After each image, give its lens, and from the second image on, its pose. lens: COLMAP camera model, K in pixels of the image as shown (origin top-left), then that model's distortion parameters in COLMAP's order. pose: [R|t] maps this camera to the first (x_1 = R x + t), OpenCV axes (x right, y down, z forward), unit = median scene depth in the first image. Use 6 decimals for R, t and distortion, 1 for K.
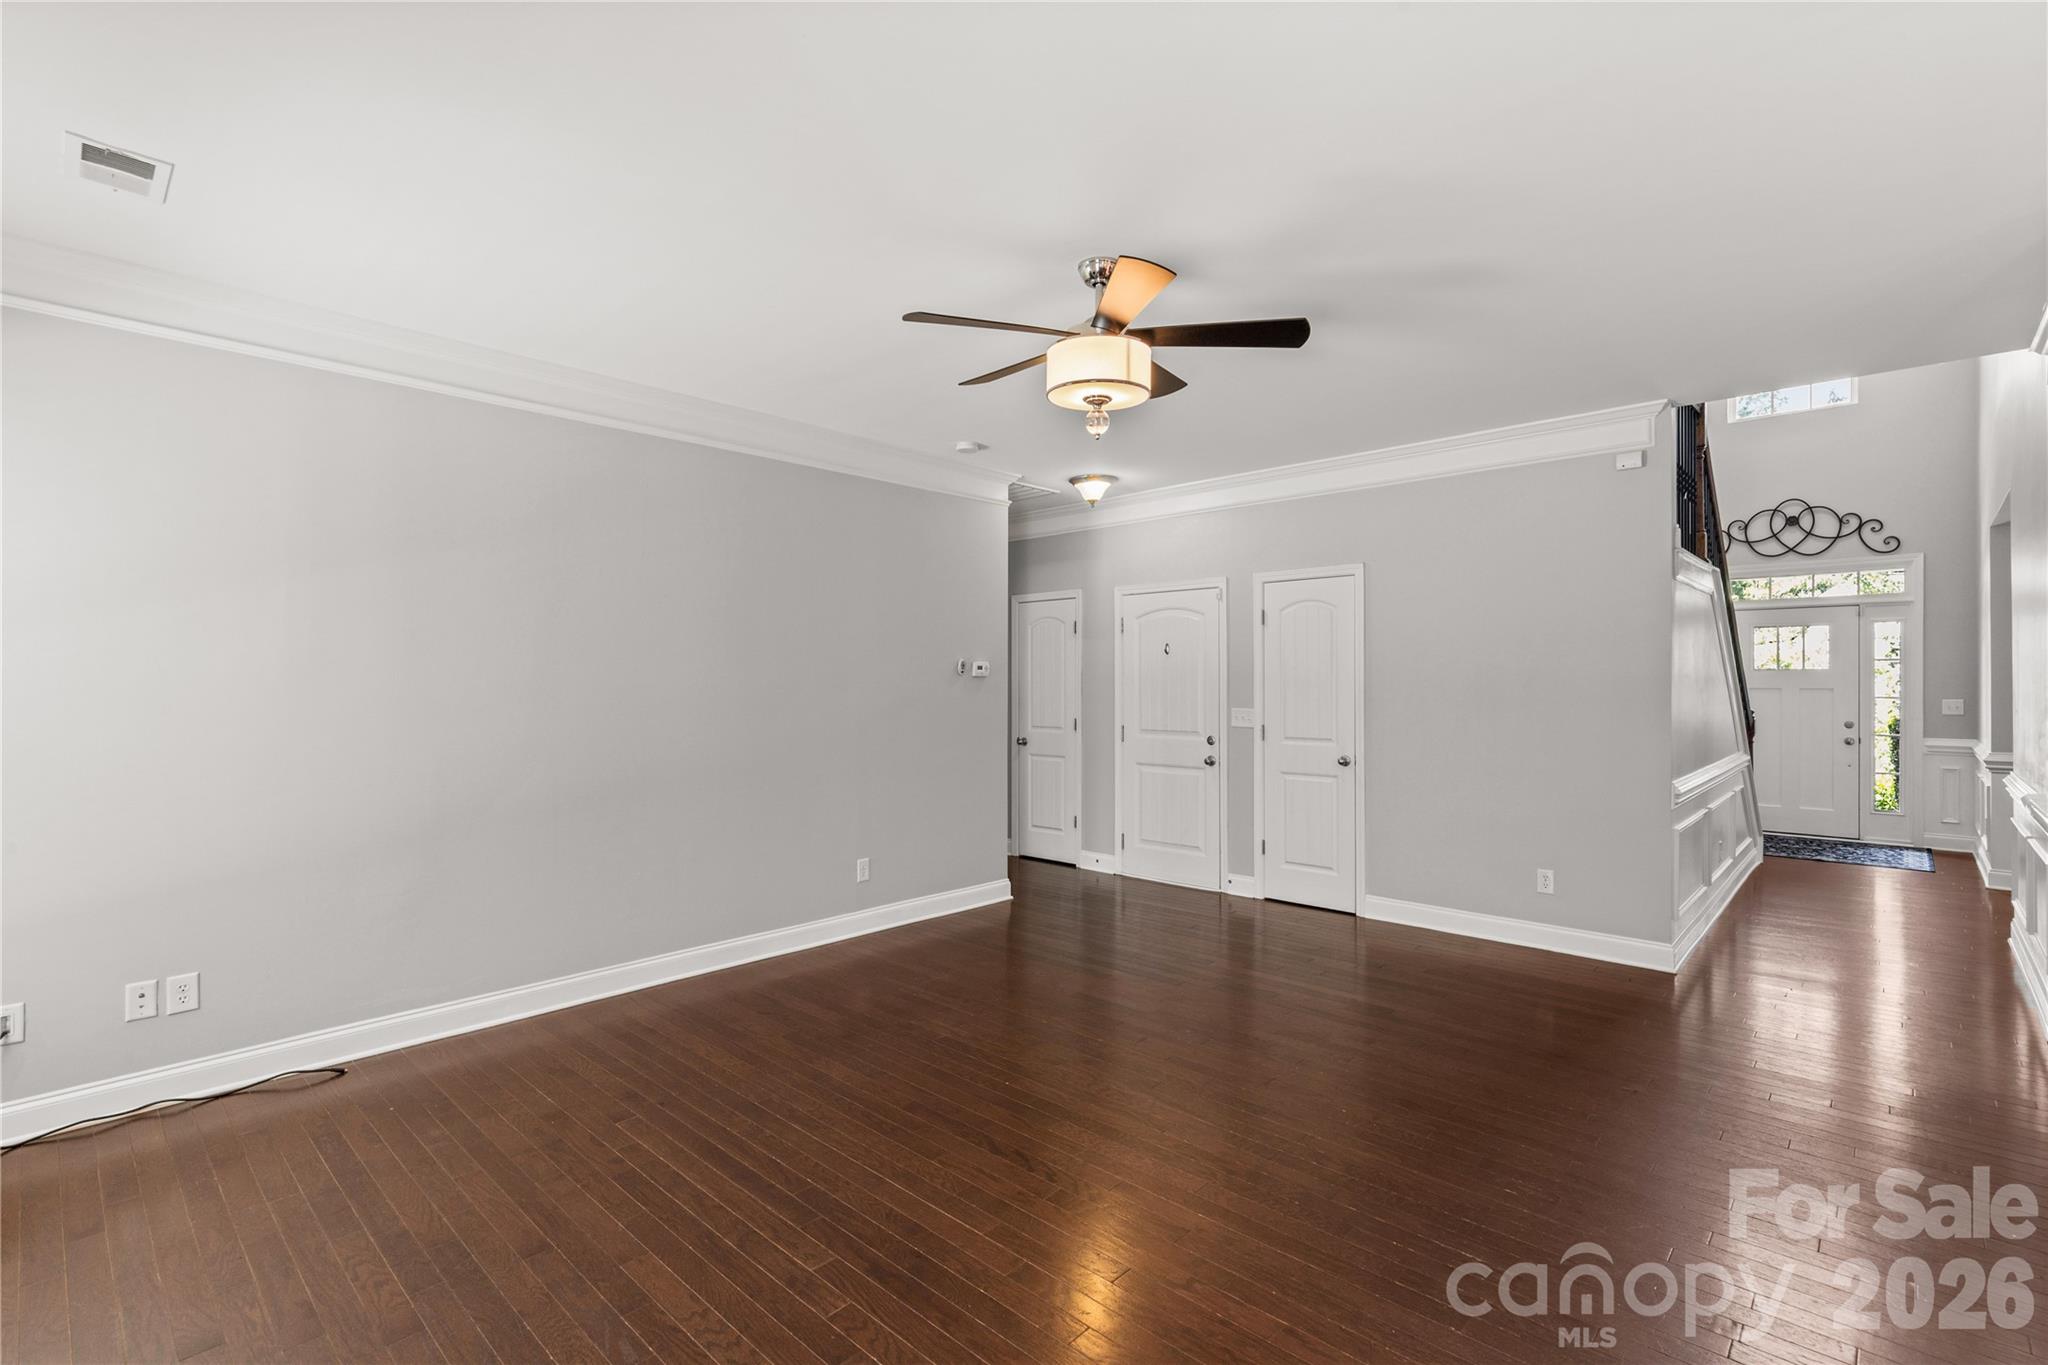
lens RADIAL K [[934.3, 0, 1003.6], [0, 934.3, 677.4], [0, 0, 1]] dist [0.000271, 0.000316]
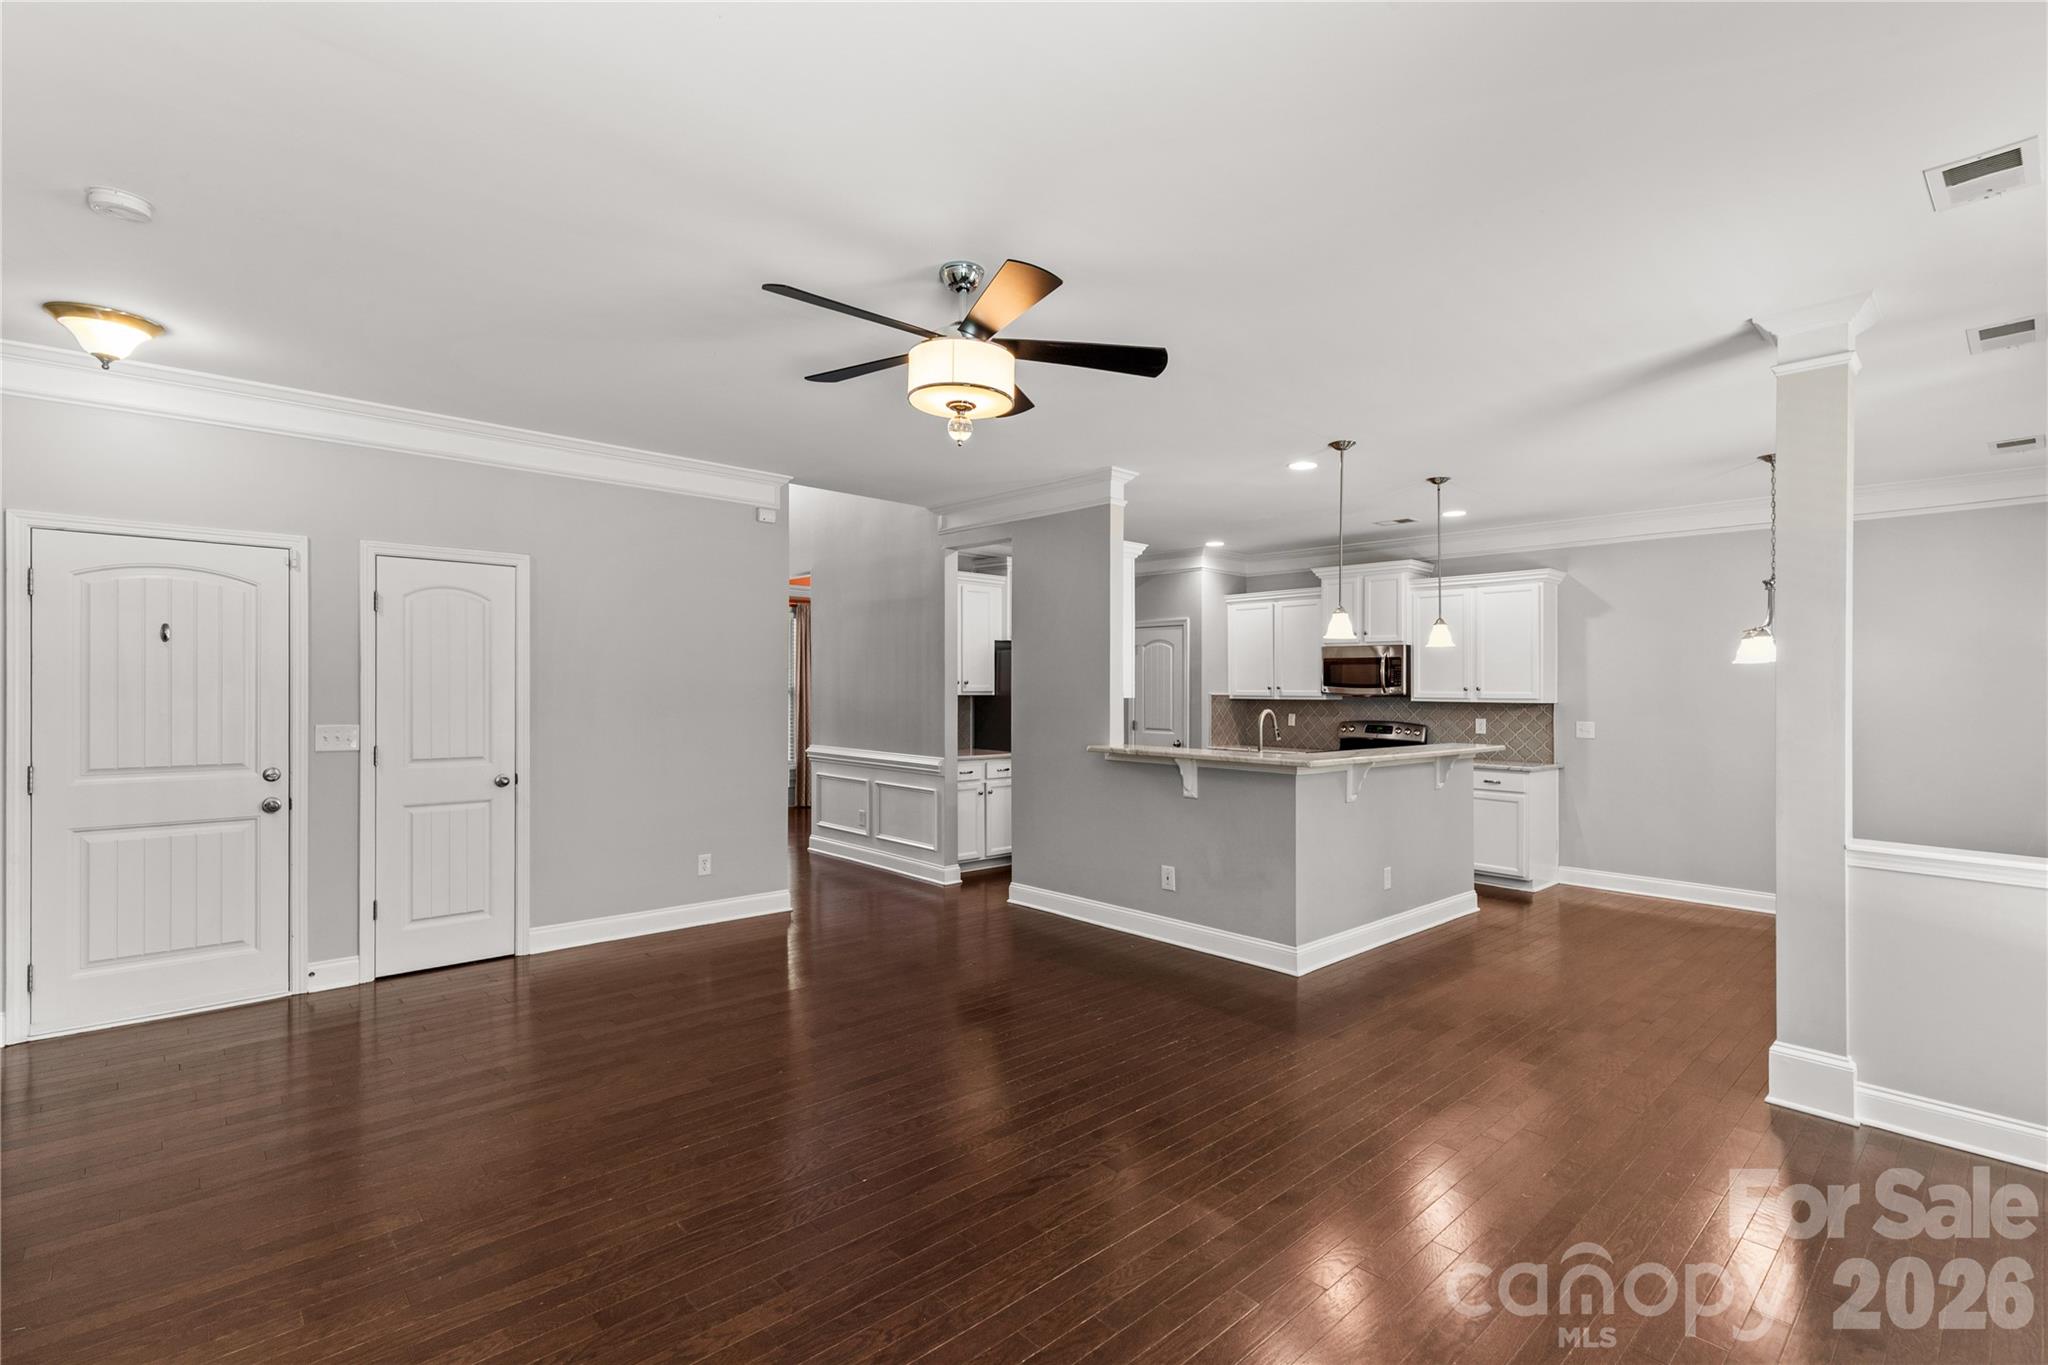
lens RADIAL K [[934.3, 0, 1017.9], [0, 934.3, 692.7], [0, 0, 1]] dist [0.000271, 0.000316]
pose [[0.054798, 0.003195, 0.998492, -0.435657], [-0.008429, 0.999961, -0.002737, 0.006190], [-0.998462, -0.008267, 0.054822, 0.447519]]
